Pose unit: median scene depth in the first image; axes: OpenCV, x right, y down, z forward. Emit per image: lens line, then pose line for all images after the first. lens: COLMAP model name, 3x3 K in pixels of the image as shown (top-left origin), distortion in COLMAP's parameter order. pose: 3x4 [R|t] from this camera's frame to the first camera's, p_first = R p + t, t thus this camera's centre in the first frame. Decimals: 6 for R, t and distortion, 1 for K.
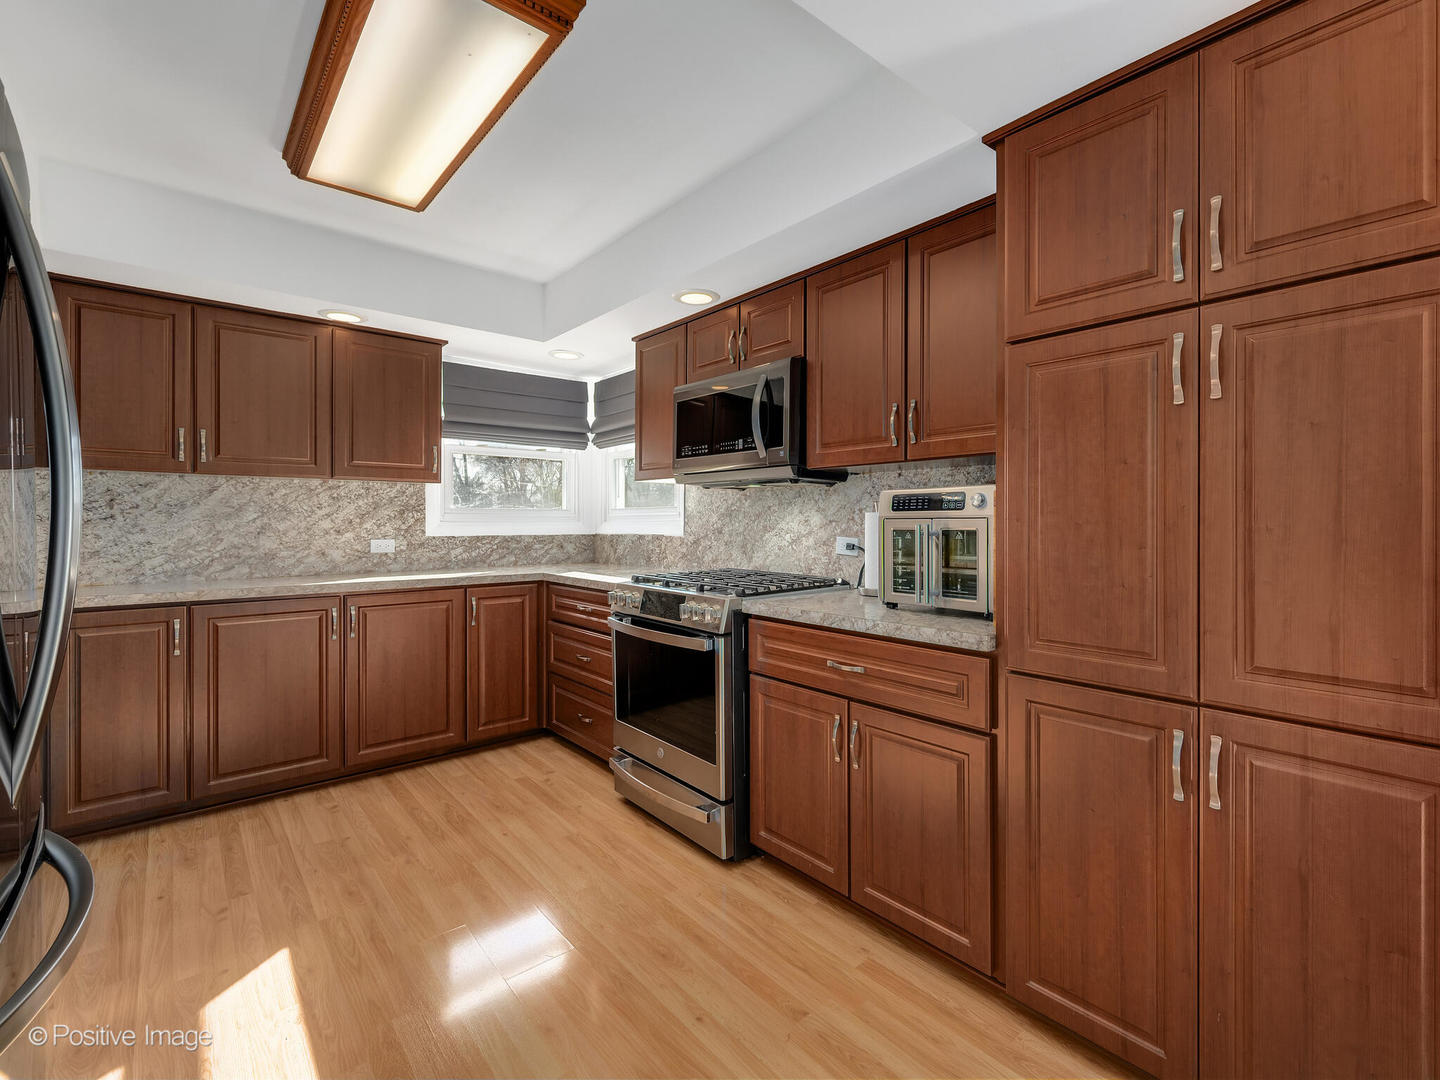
lens RADIAL K [[652.2, 0, 732.7], [0, 652.2, 528.5], [0, 0, 1]] dist [-0.000054, 0.000998]
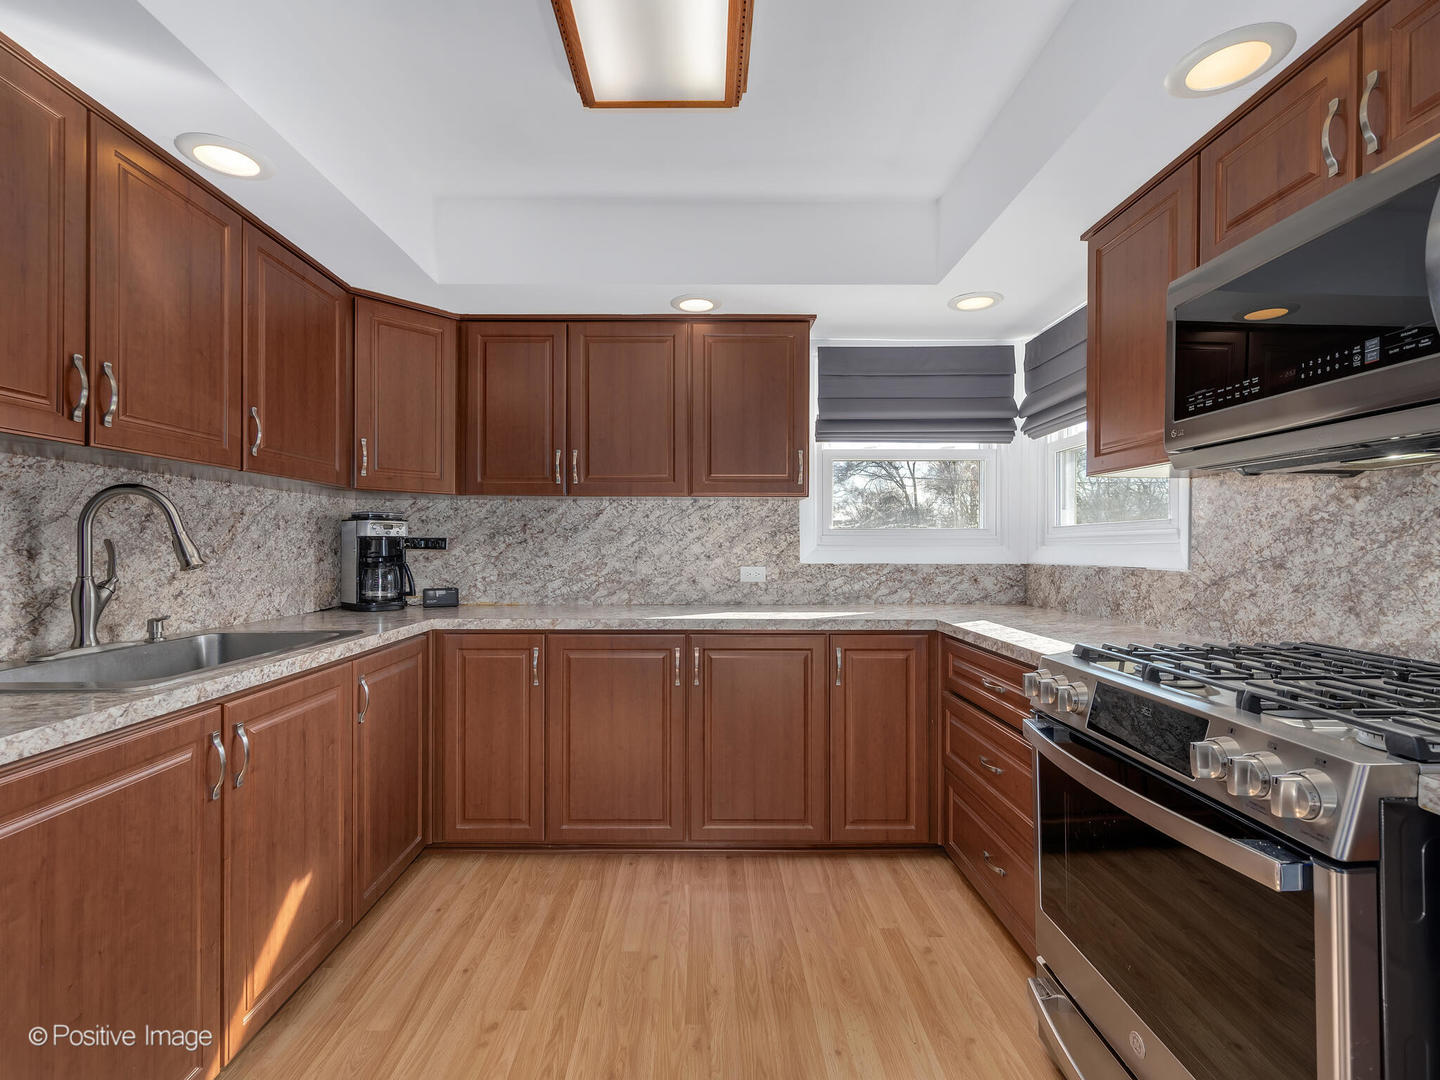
lens RADIAL K [[652.2, 0, 712.7], [0, 652.2, 542.7], [0, 0, 1]] dist [-0.000054, 0.000998]
pose [[0.769697, -0.003819, -0.638398, -0.036810], [-0.006969, 0.999872, -0.014384, -0.001844], [0.638371, 0.015521, 0.769572, 0.359458]]
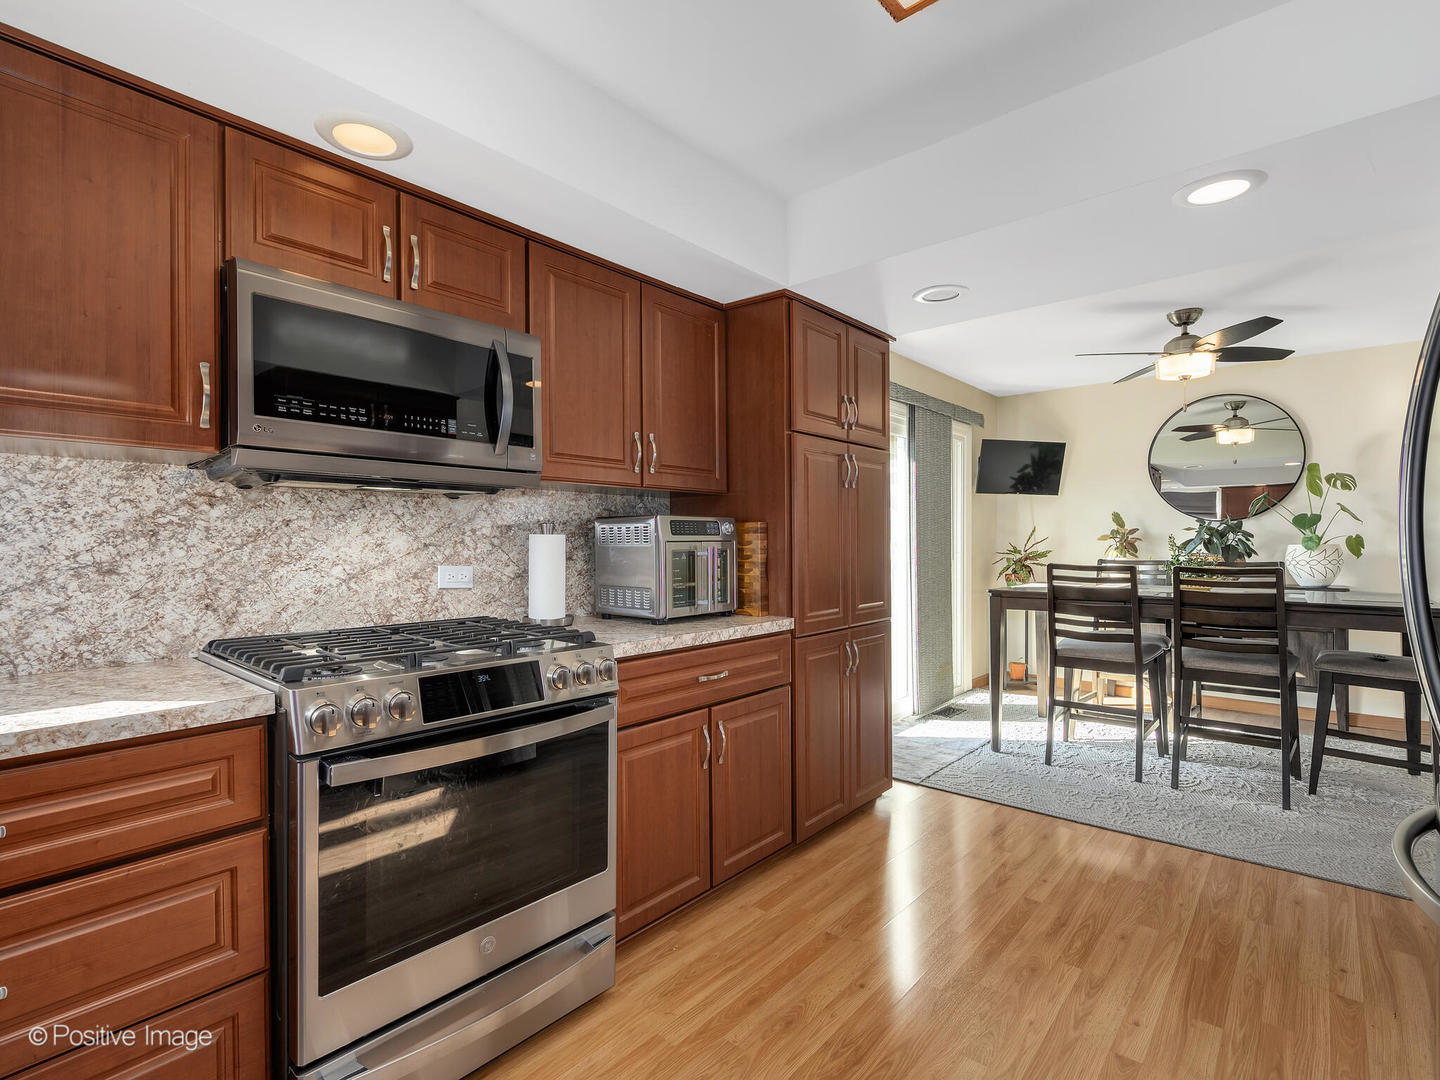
lens RADIAL K [[706.7, 0, 715.1], [0, 706.7, 540.5], [0, 0, 1]] dist [-0.013426, 0.000403]
pose [[-0.153256, 0.000670, 0.988186, -0.603129], [0.014510, 0.999893, 0.001572, -0.011059], [-0.988080, 0.014580, -0.153250, 0.709632]]
